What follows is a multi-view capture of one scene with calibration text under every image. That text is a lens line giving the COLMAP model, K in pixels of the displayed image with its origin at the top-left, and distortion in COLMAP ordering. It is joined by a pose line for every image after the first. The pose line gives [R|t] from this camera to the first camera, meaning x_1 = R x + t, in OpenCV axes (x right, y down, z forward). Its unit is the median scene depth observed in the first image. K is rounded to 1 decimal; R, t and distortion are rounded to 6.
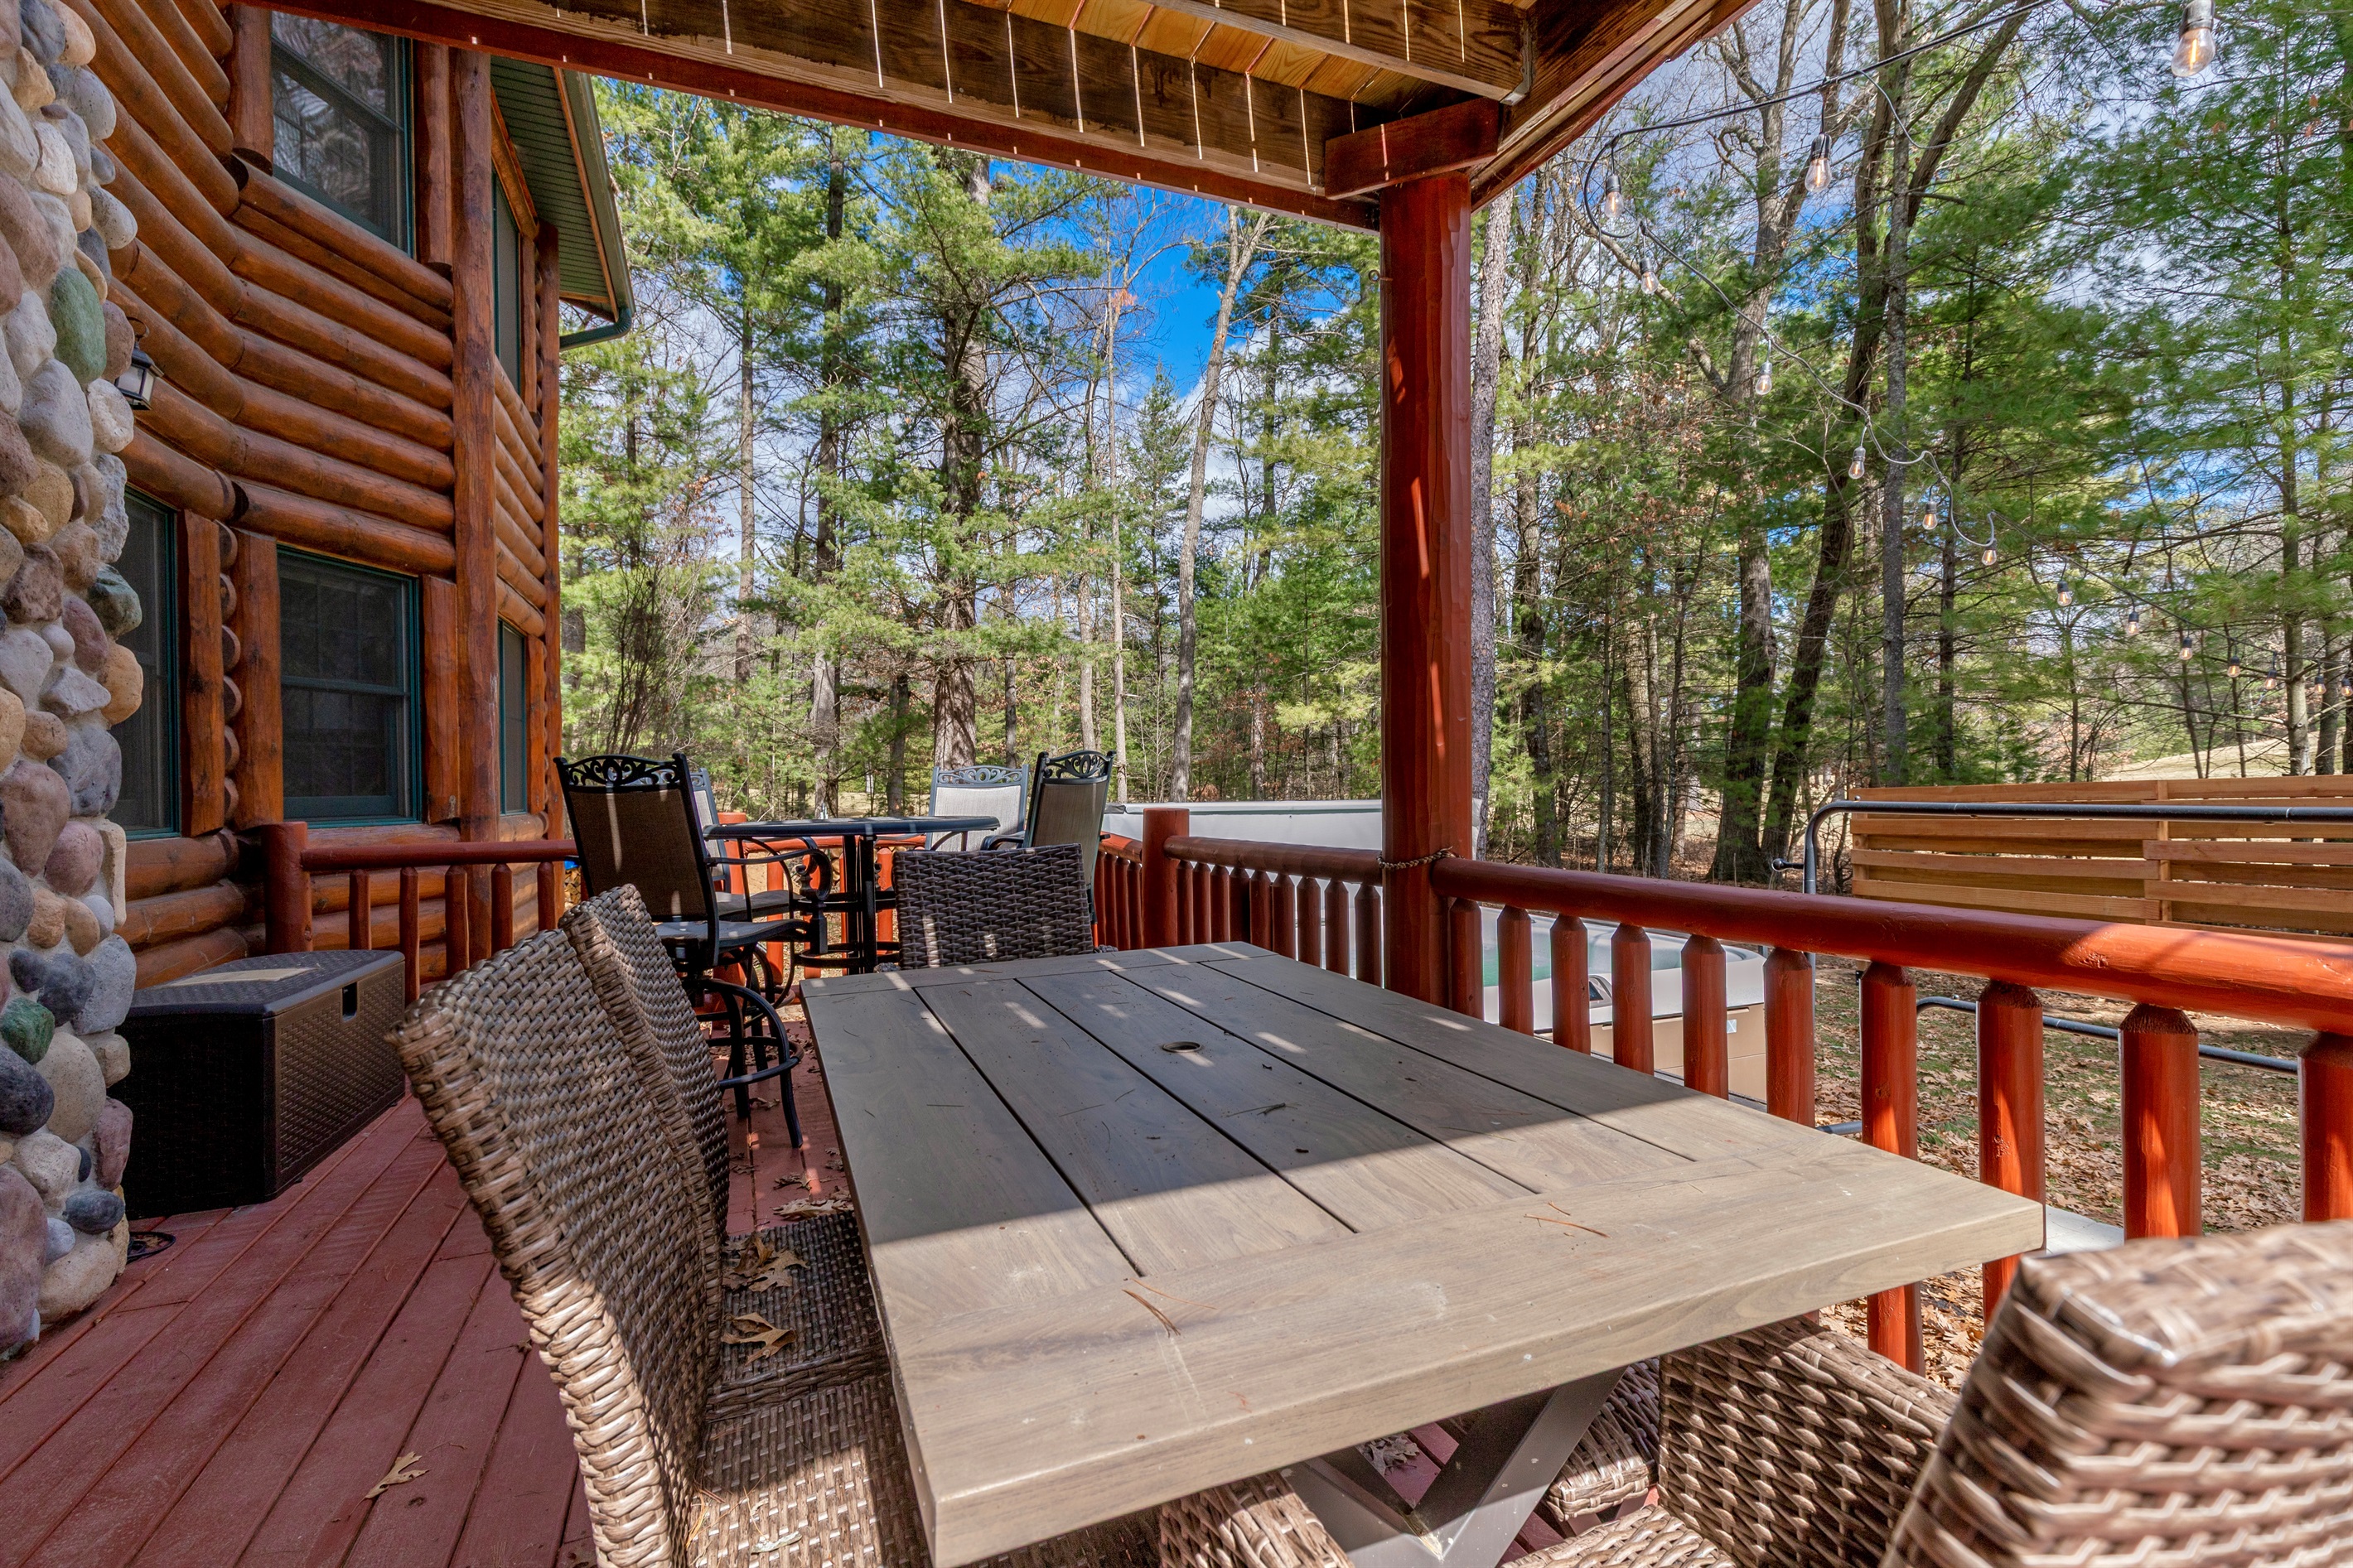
lens RADIAL K [[1074.3, 0, 1178.5], [0, 1074.3, 784.1], [0, 0, 1]] dist [0.013866, -0.000198]
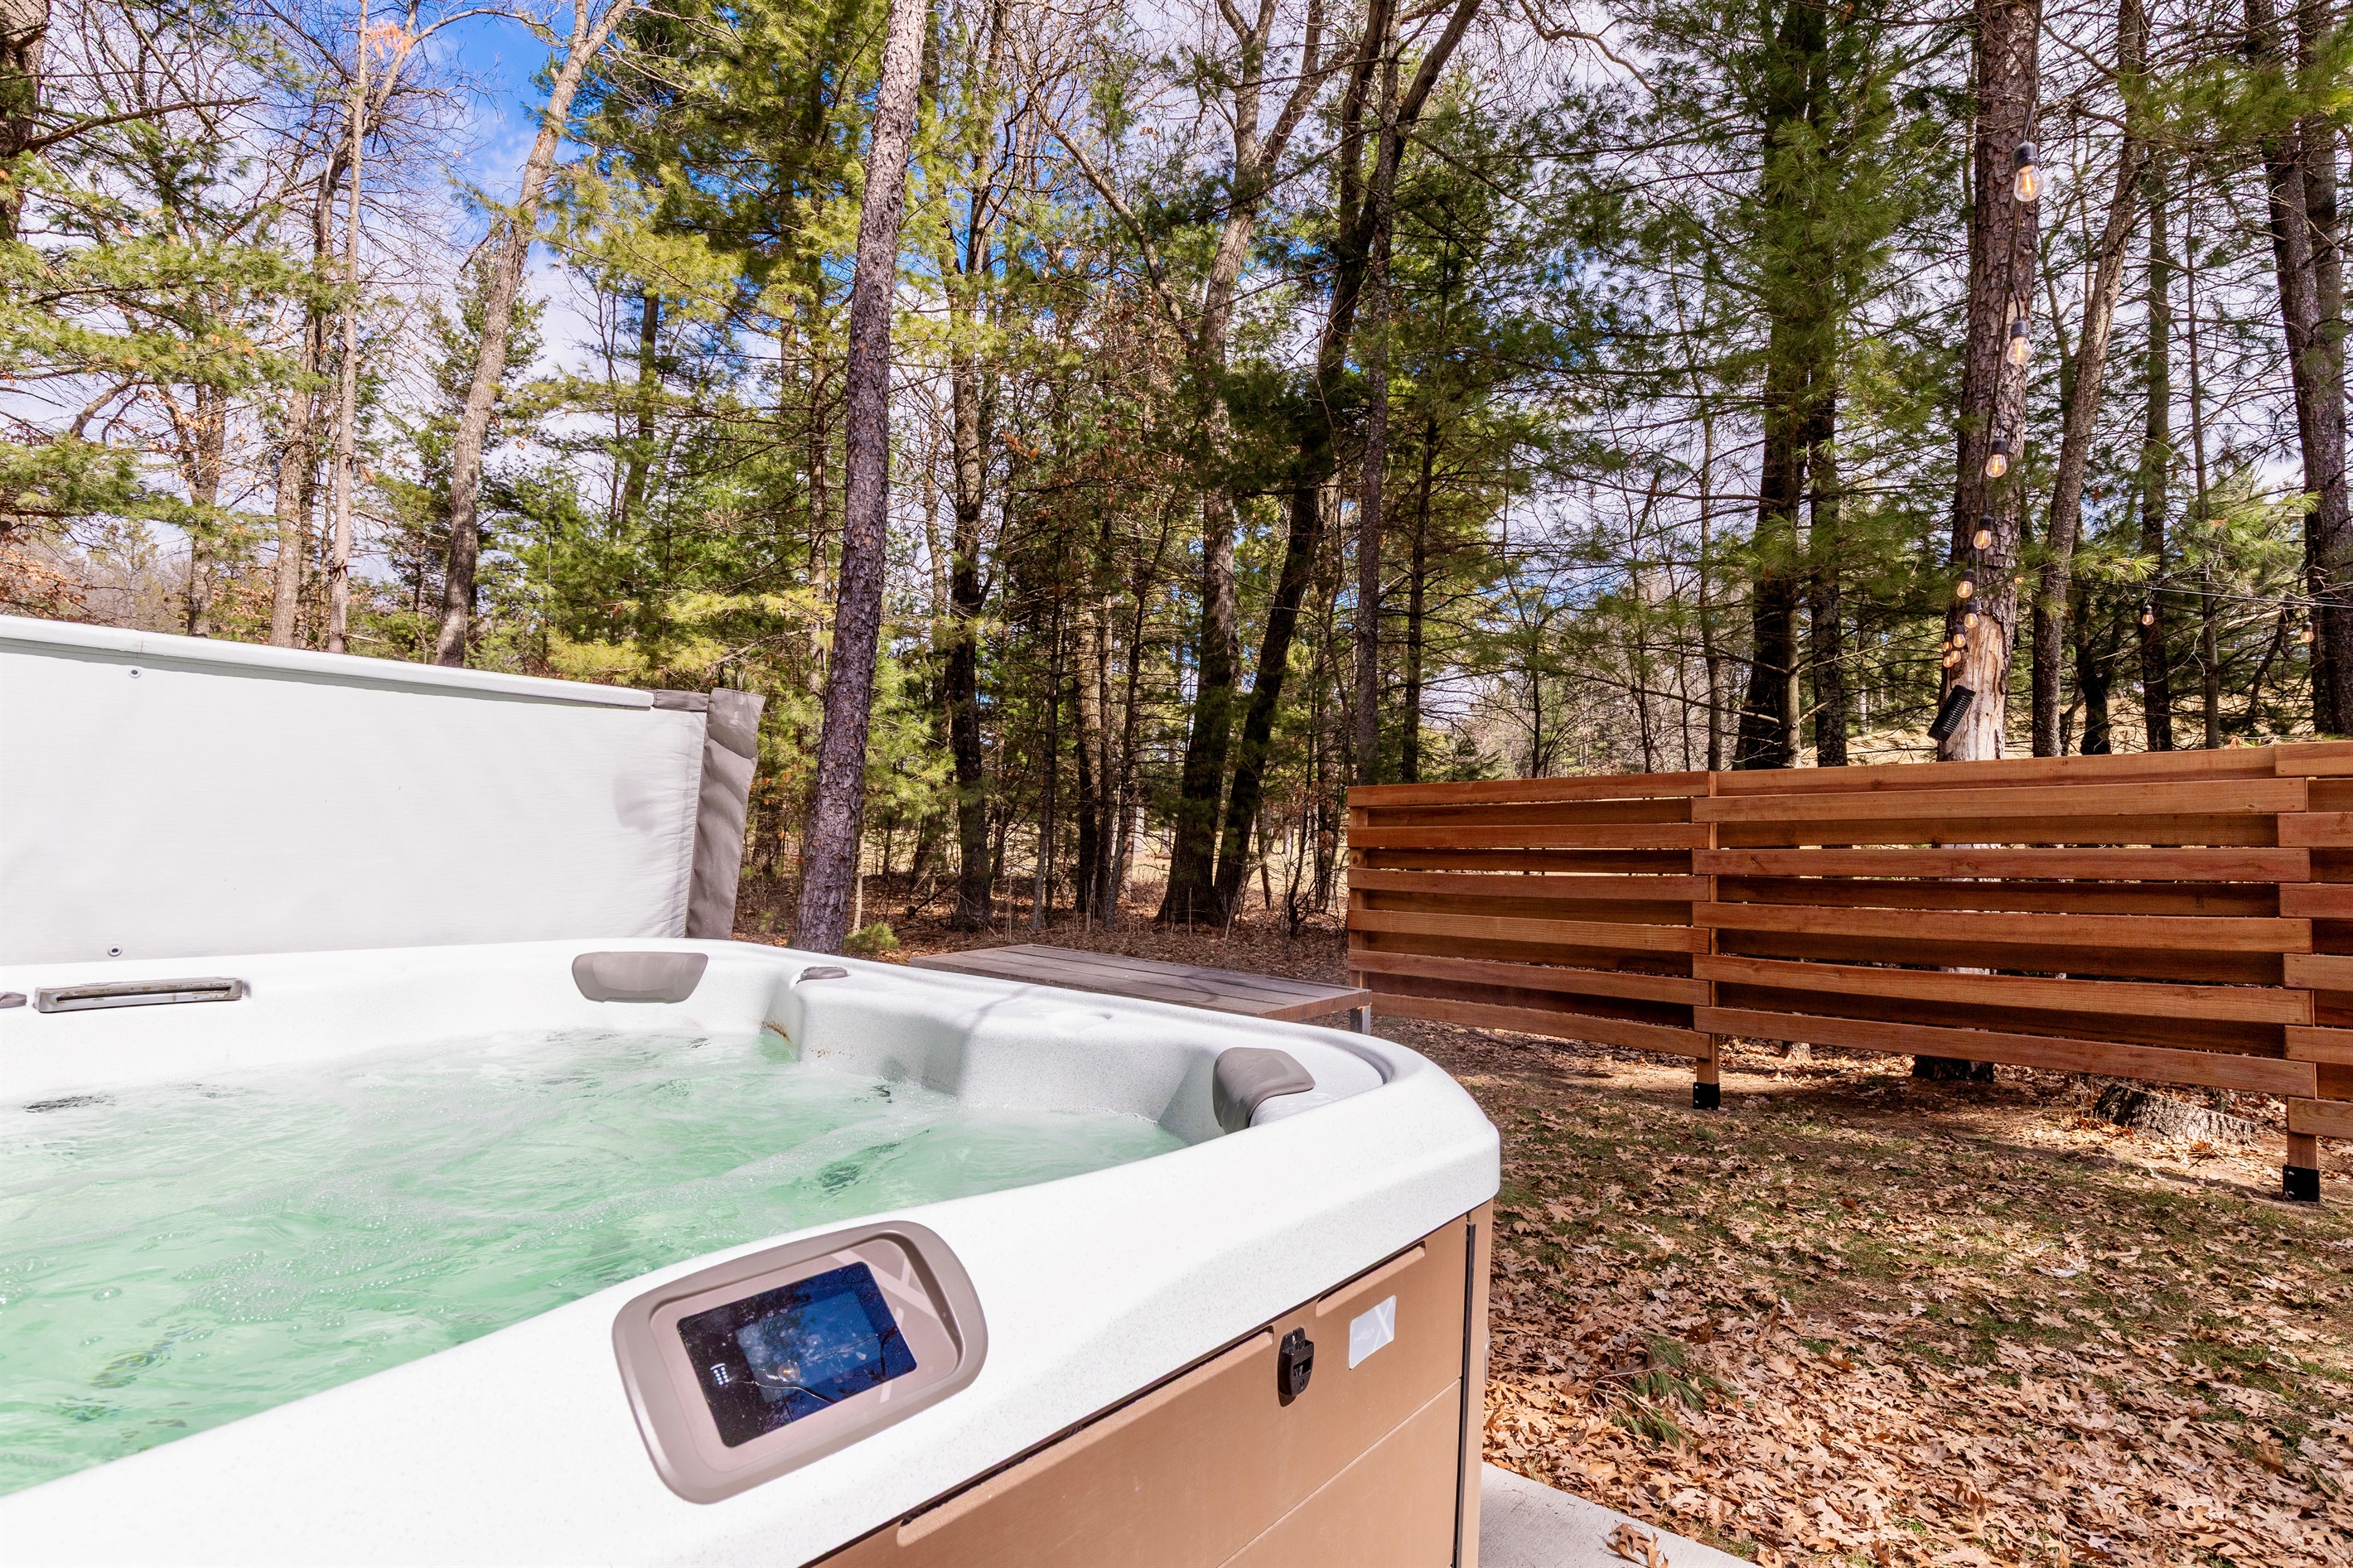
lens RADIAL K [[1074.3, 0, 1172.2], [0, 1074.3, 783.9], [0, 0, 1]] dist [0.013866, -0.000198]
pose [[0.883154, 0.063784, 0.464725, 0.114393], [-0.036803, 0.997080, -0.066911, 0.037415], [-0.467636, 0.041989, 0.882923, 0.270342]]
